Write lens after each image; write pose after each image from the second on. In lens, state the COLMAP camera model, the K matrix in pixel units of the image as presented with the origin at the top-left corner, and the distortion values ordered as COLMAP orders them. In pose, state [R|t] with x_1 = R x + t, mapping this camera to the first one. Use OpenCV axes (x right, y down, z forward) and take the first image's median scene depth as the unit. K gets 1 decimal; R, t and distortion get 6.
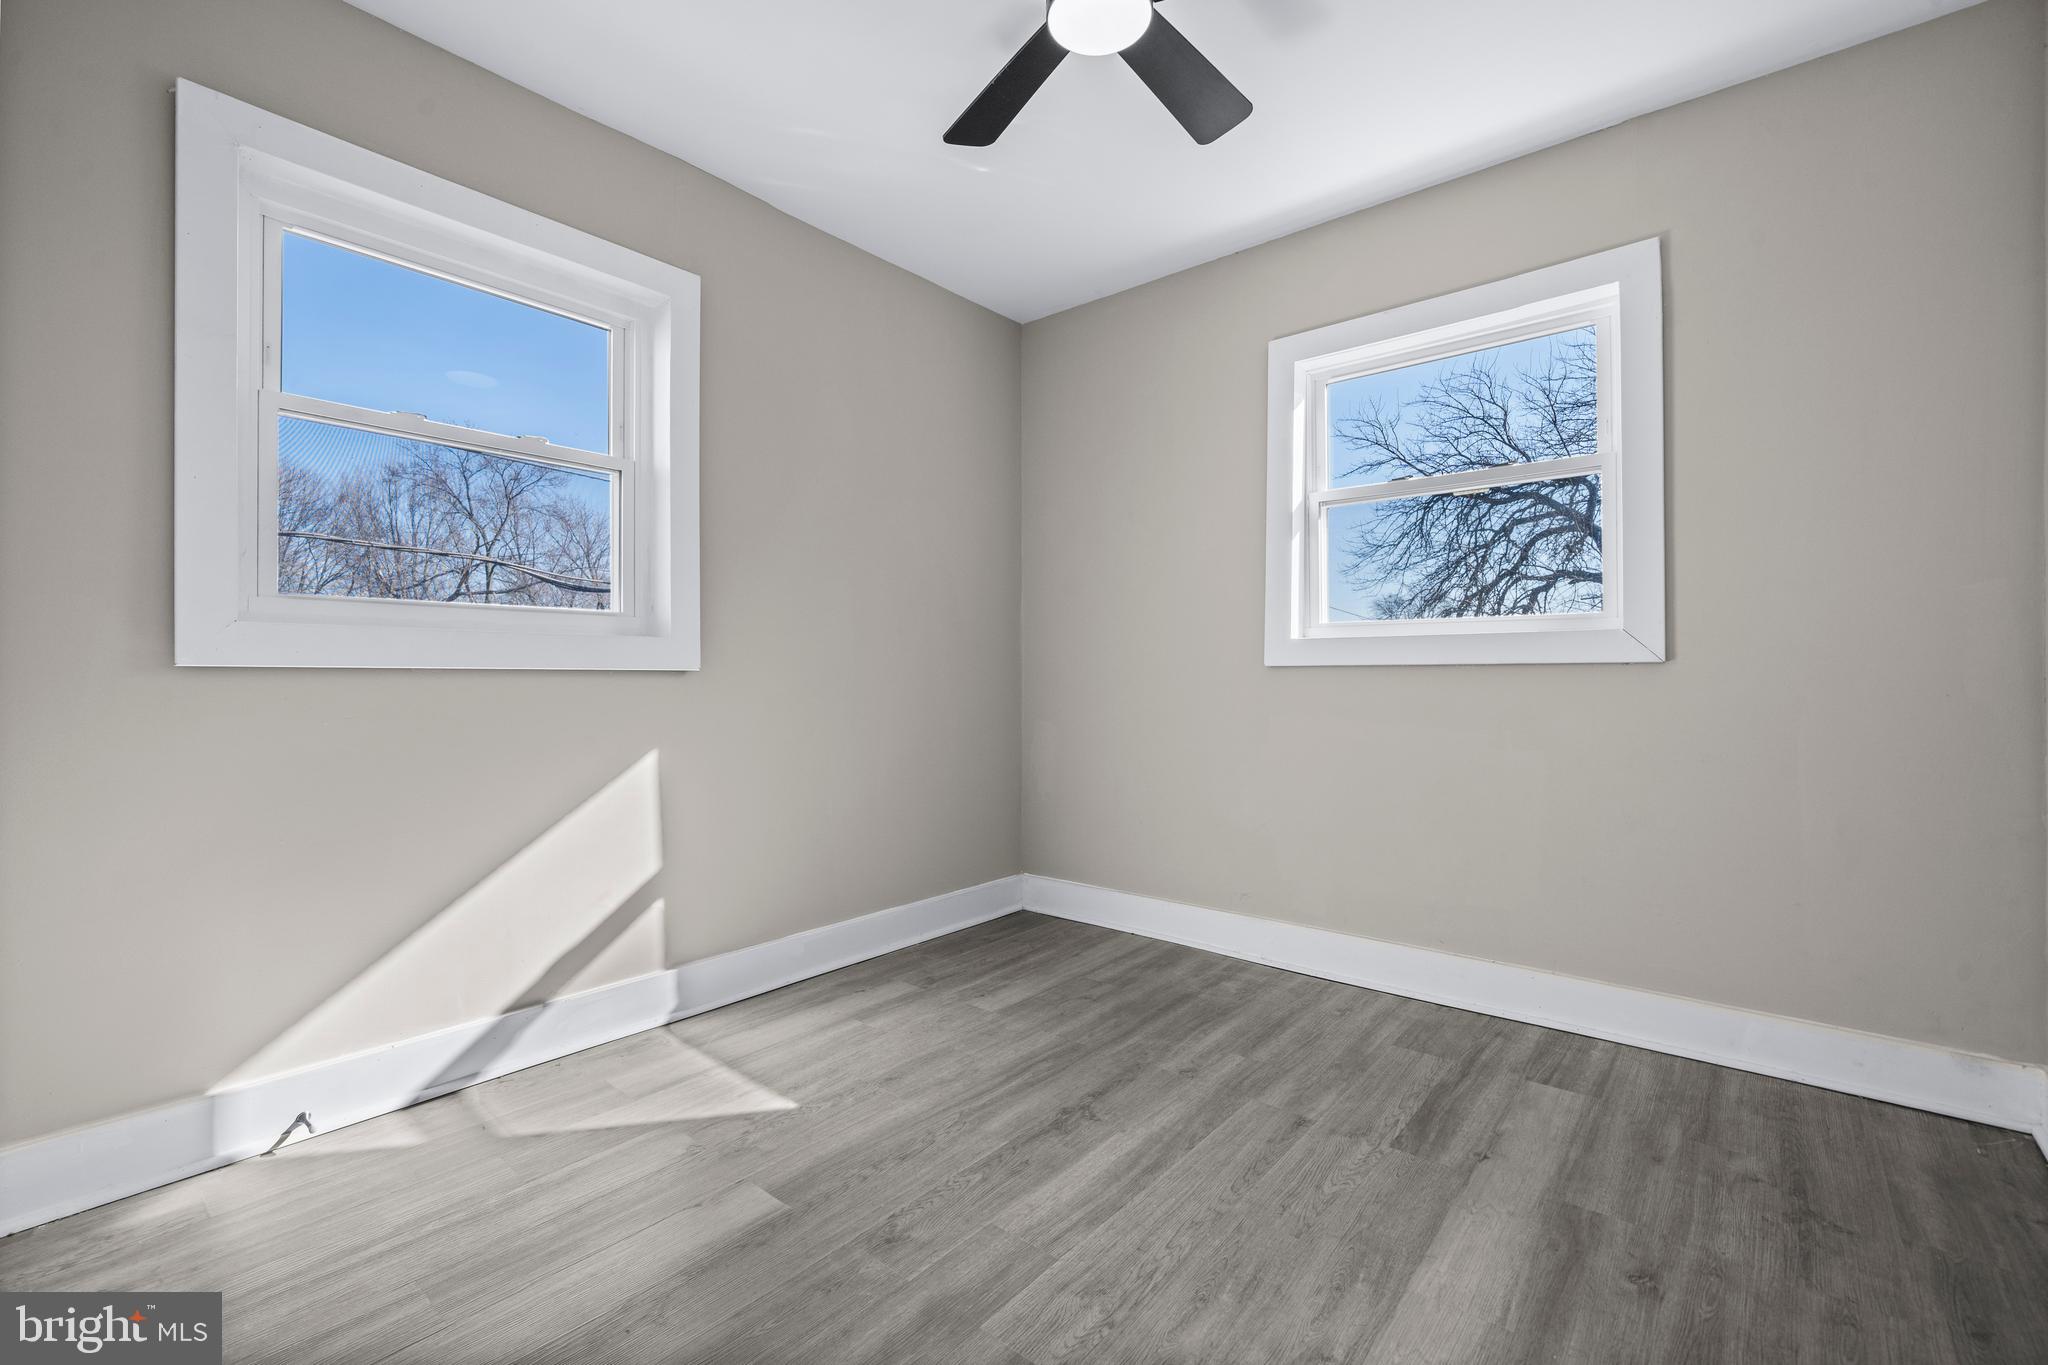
lens RADIAL K [[878.8, 0, 1015.1], [0, 878.8, 677.1], [0, 0, 1]] dist [-0.008343, 0.000248]
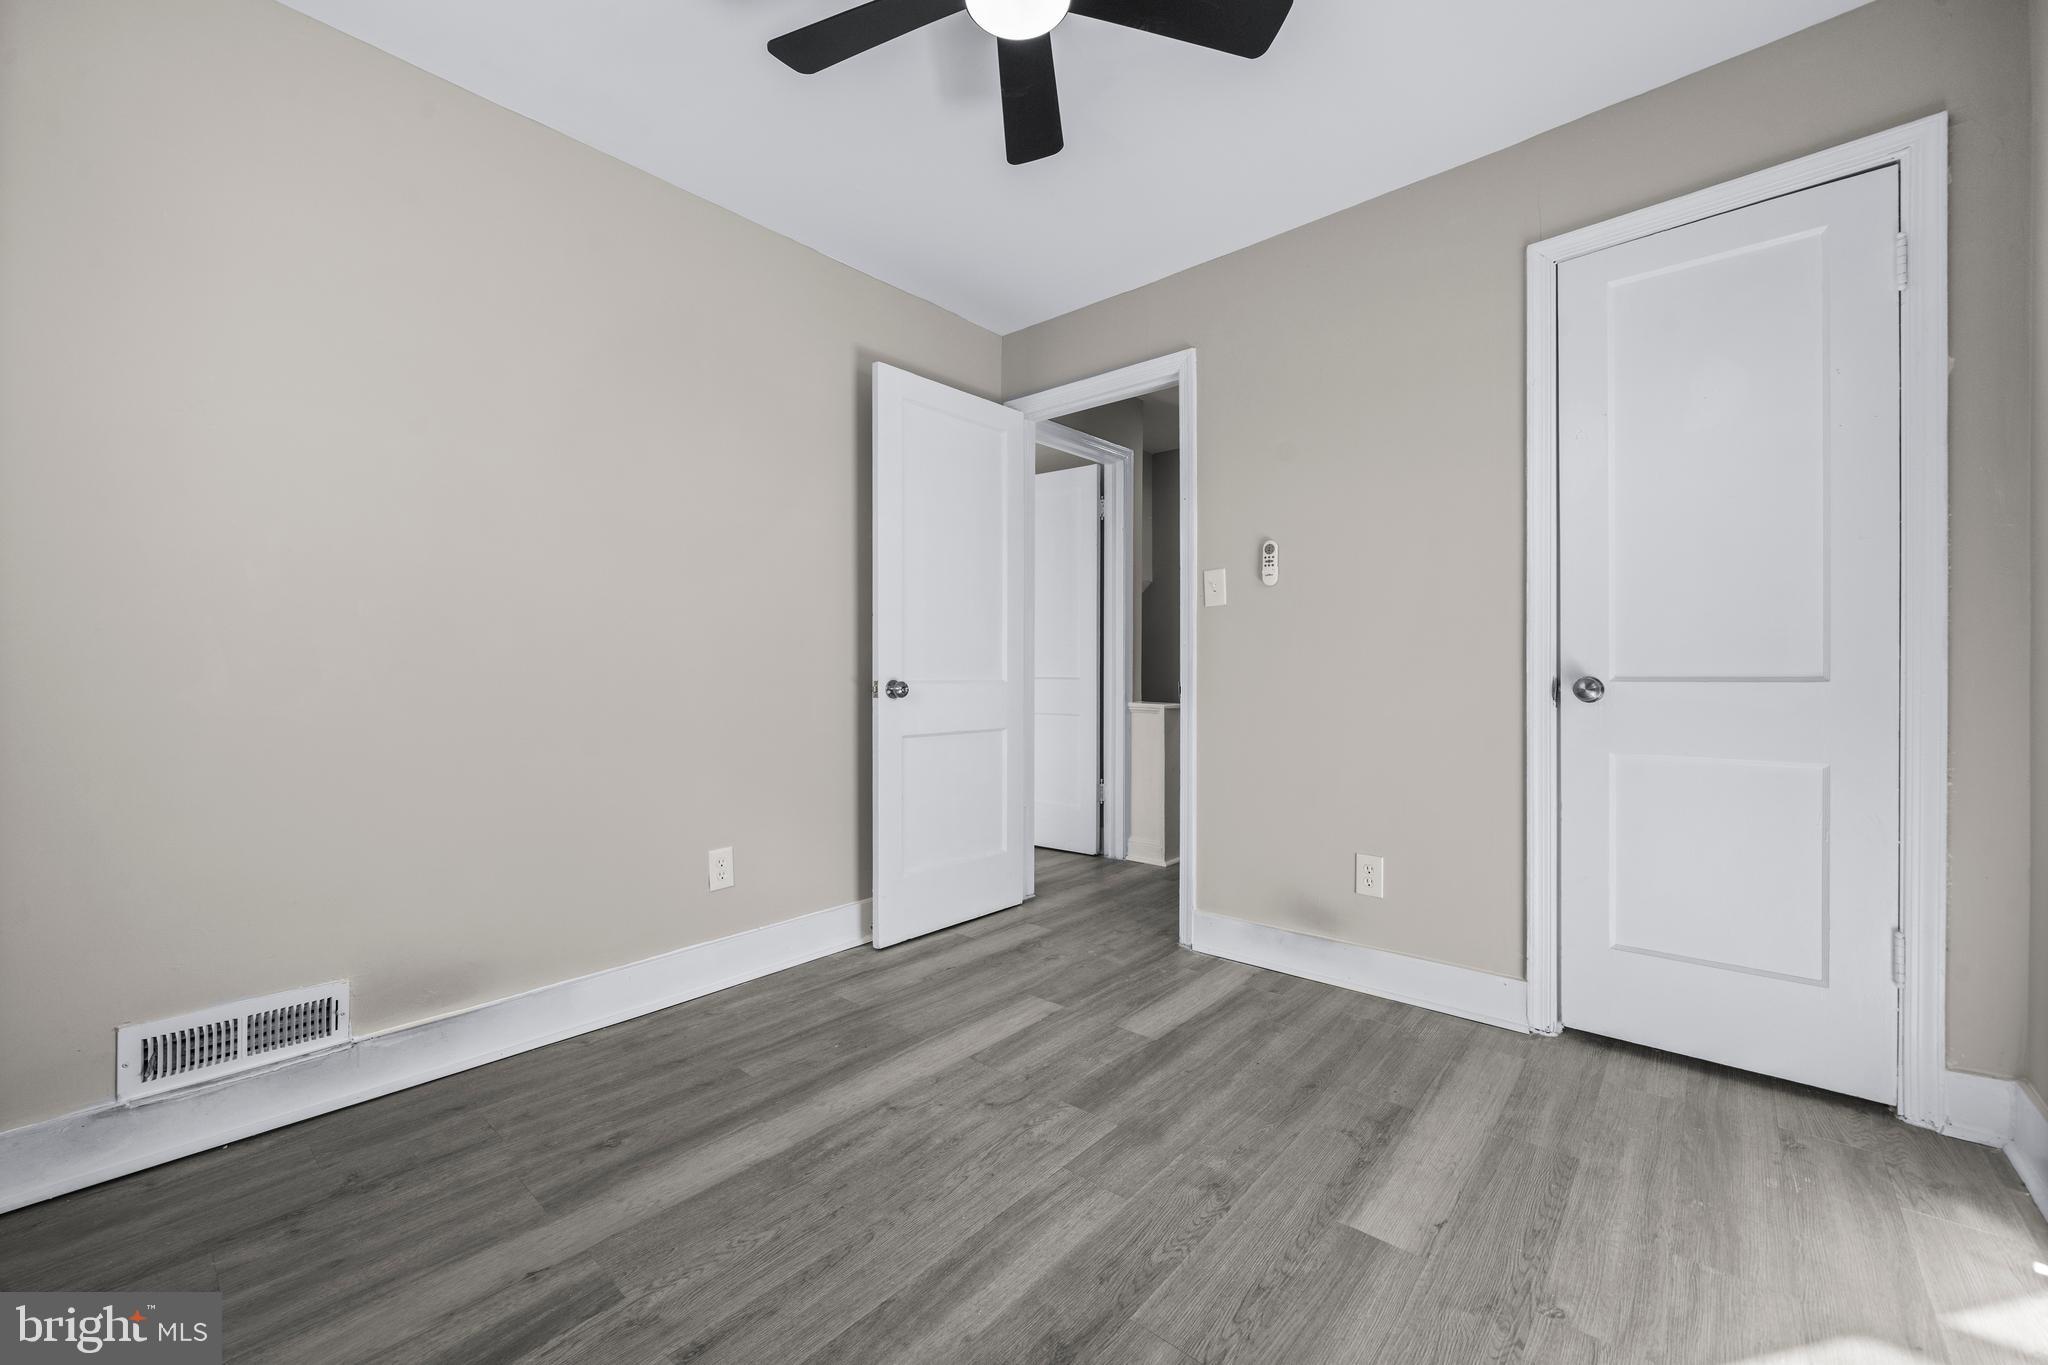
lens RADIAL K [[836.8, 0, 1023.9], [0, 836.8, 673.6], [0, 0, 1]] dist [-0.000692, 0.000028]
pose [[-0.999995, 0.002732, 0.001845, 0.090782], [0.002738, 0.999990, 0.003459, -0.005535], [-0.001835, 0.003464, -0.999992, 1.965753]]
